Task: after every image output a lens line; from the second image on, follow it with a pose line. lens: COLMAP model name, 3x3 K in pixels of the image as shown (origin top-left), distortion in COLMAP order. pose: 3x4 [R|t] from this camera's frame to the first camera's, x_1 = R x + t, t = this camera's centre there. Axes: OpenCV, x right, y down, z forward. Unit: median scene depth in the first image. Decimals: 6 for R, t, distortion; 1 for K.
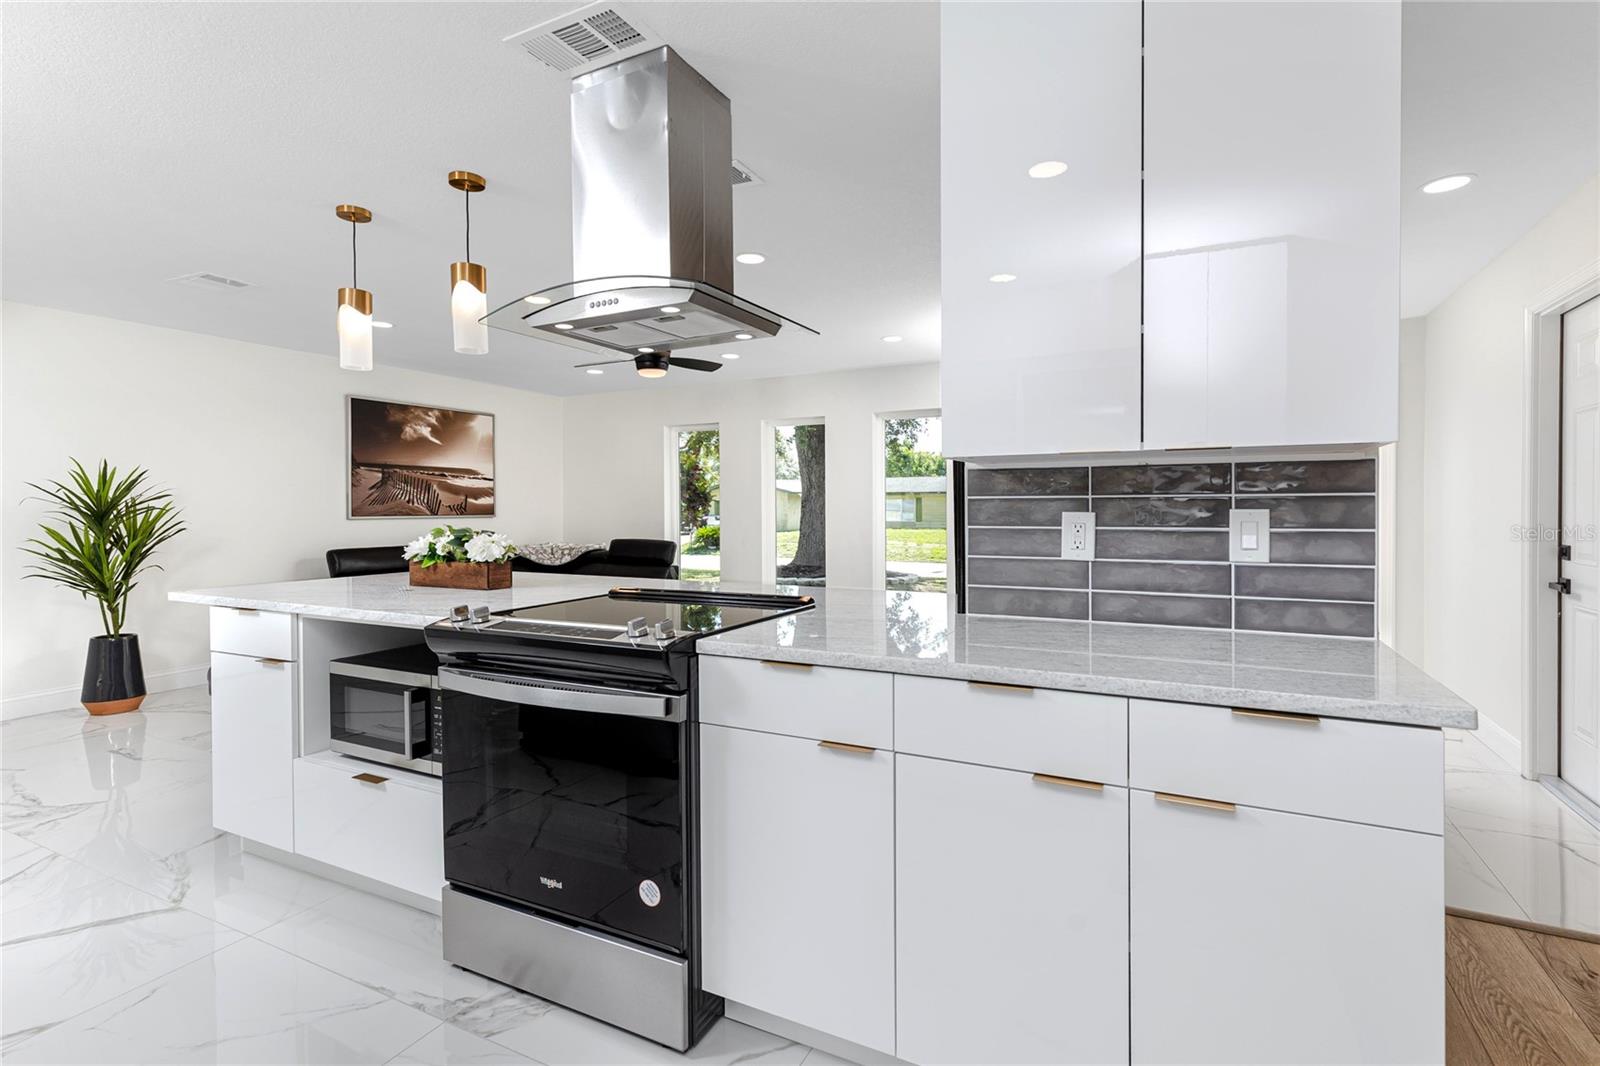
lens RADIAL K [[741.8, 0, 881.6], [0, 741.8, 514.1], [0, 0, 1]] dist [0.004587, -0.000032]
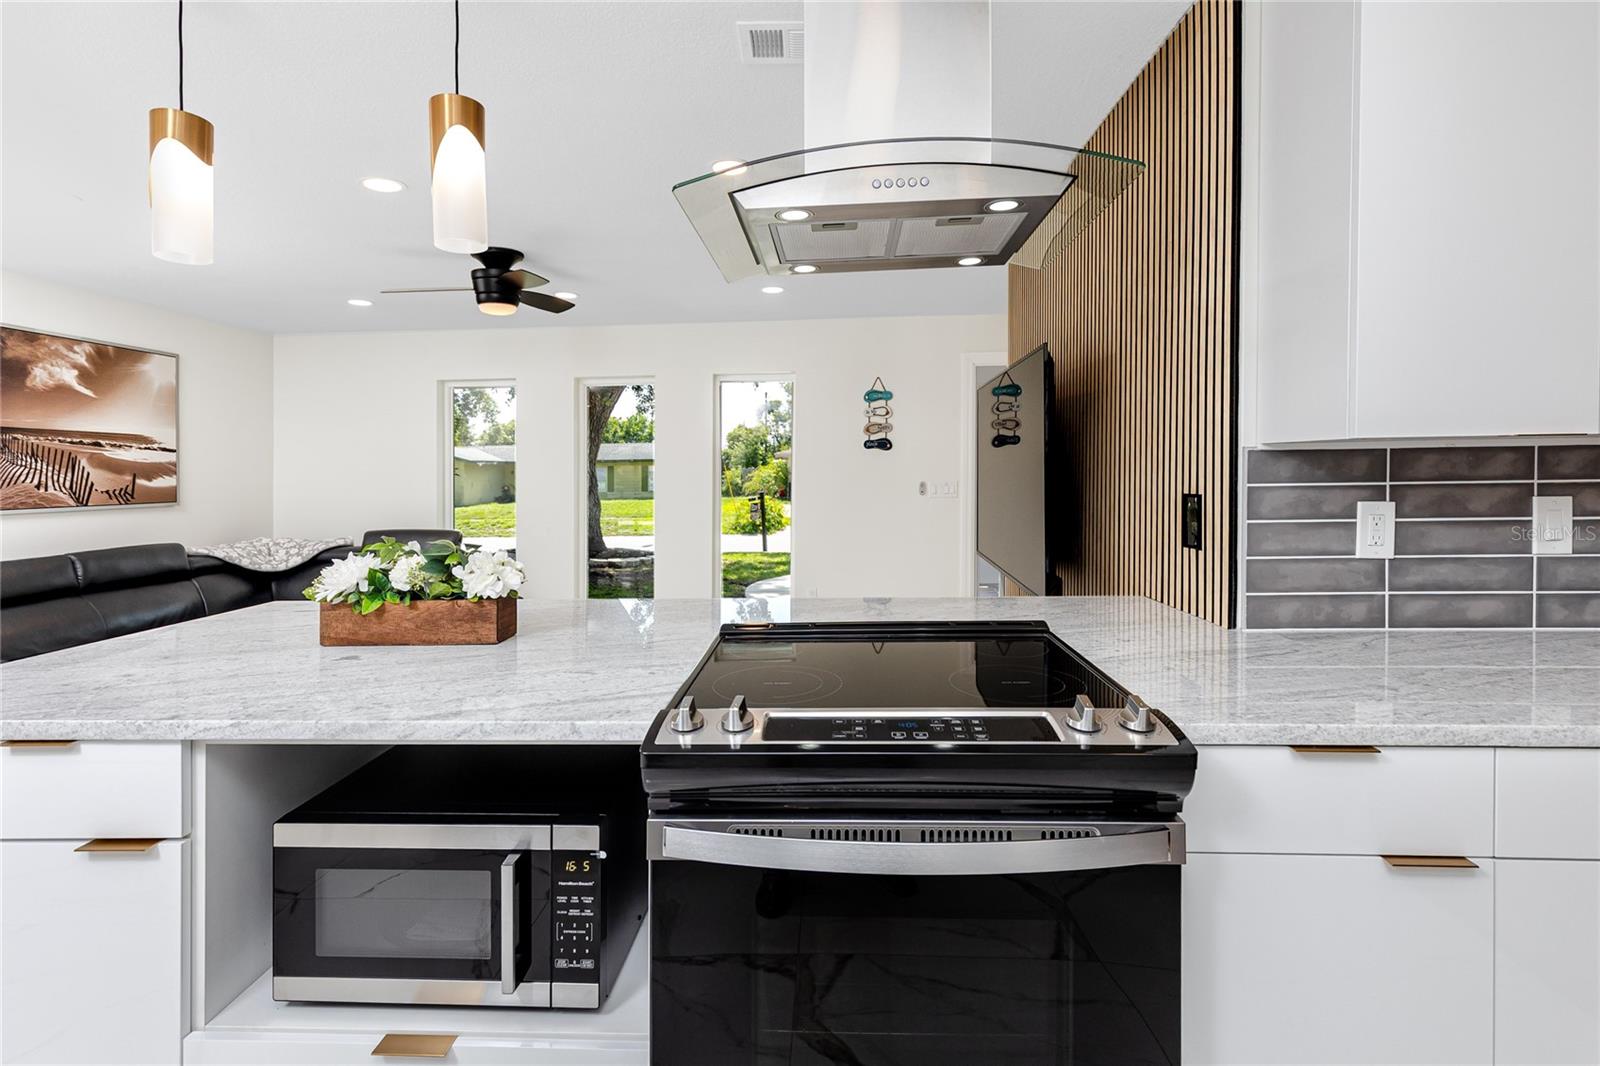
lens RADIAL K [[743.2, 0, 800.1], [0, 743.2, 467.7], [0, 0, 1]] dist [0.009837, 0.000328]
pose [[0.932859, -0.007307, 0.360167, -0.505683], [0.013083, 0.999822, -0.013600, -0.029598], [-0.360004, 0.017399, 0.932789, 0.333403]]
